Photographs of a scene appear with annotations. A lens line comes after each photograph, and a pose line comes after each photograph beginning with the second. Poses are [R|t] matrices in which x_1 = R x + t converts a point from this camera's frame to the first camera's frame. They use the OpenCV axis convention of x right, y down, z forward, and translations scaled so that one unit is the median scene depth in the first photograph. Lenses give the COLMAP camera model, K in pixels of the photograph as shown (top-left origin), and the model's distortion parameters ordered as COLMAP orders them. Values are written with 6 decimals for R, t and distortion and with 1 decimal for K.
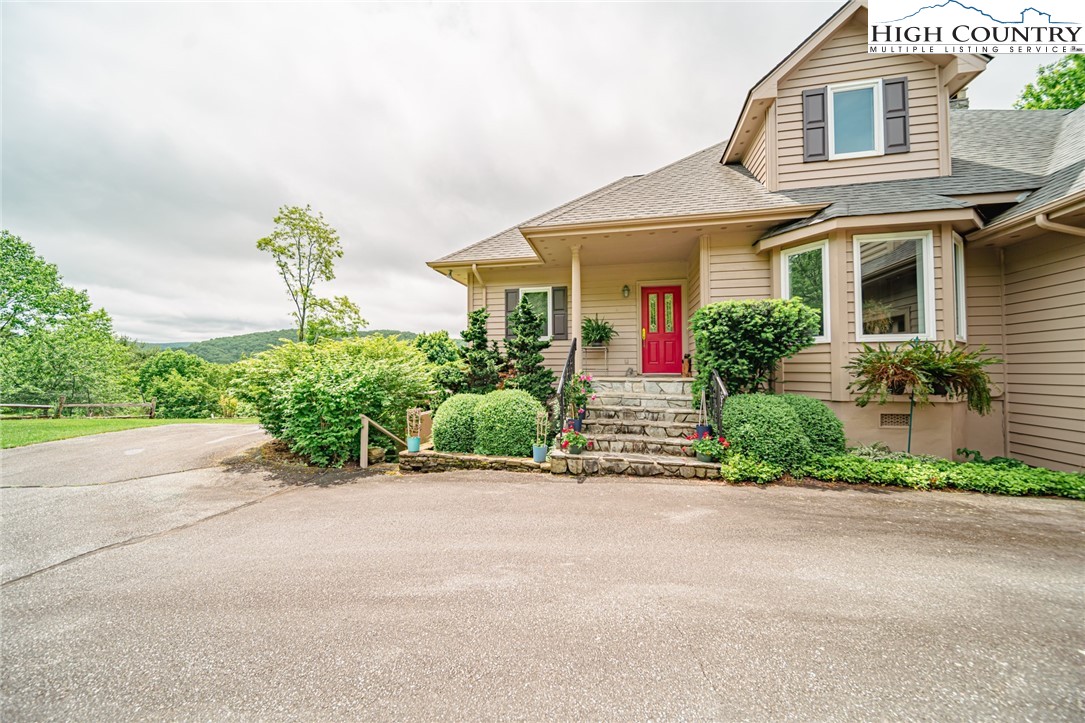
lens RADIAL K [[388.0, 0, 542.5], [0, 388.0, 361.5], [0, 0, 1]] dist [-0.001335, -0.000467]
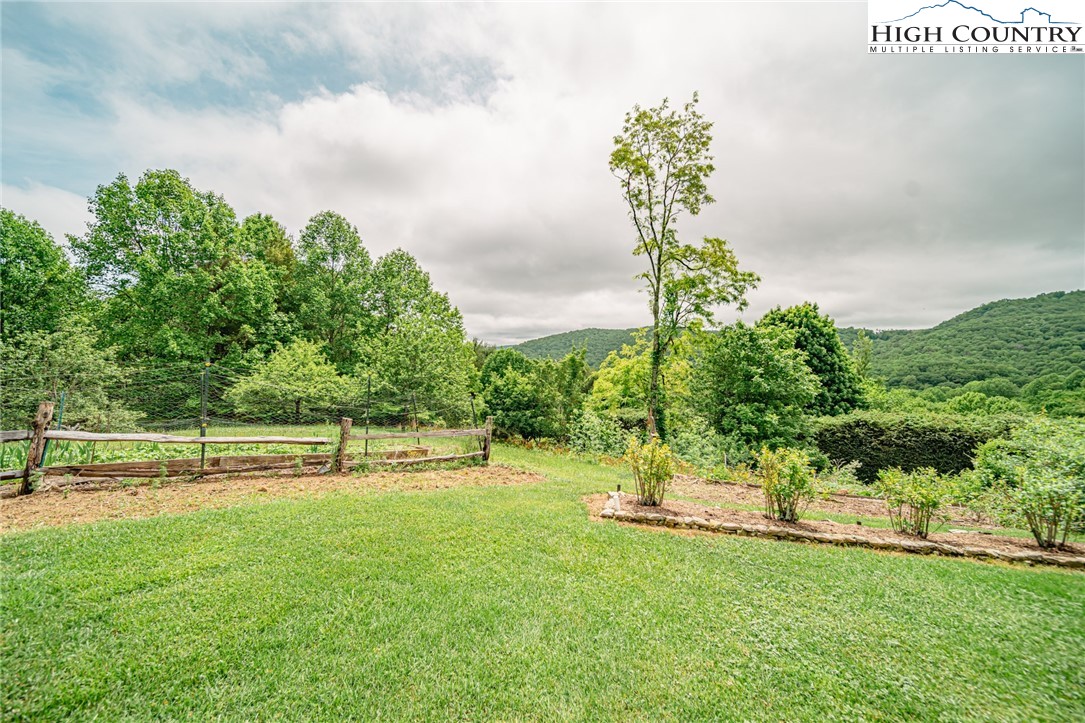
lens RADIAL K [[388.0, 0, 542.5], [0, 388.0, 361.5], [0, 0, 1]] dist [-0.001335, -0.000467]
pose [[0.788842, -0.011589, -0.614486, -0.375817], [0.020079, 0.999774, 0.006921, 0.011647], [0.614268, -0.017798, 0.788897, 0.381109]]
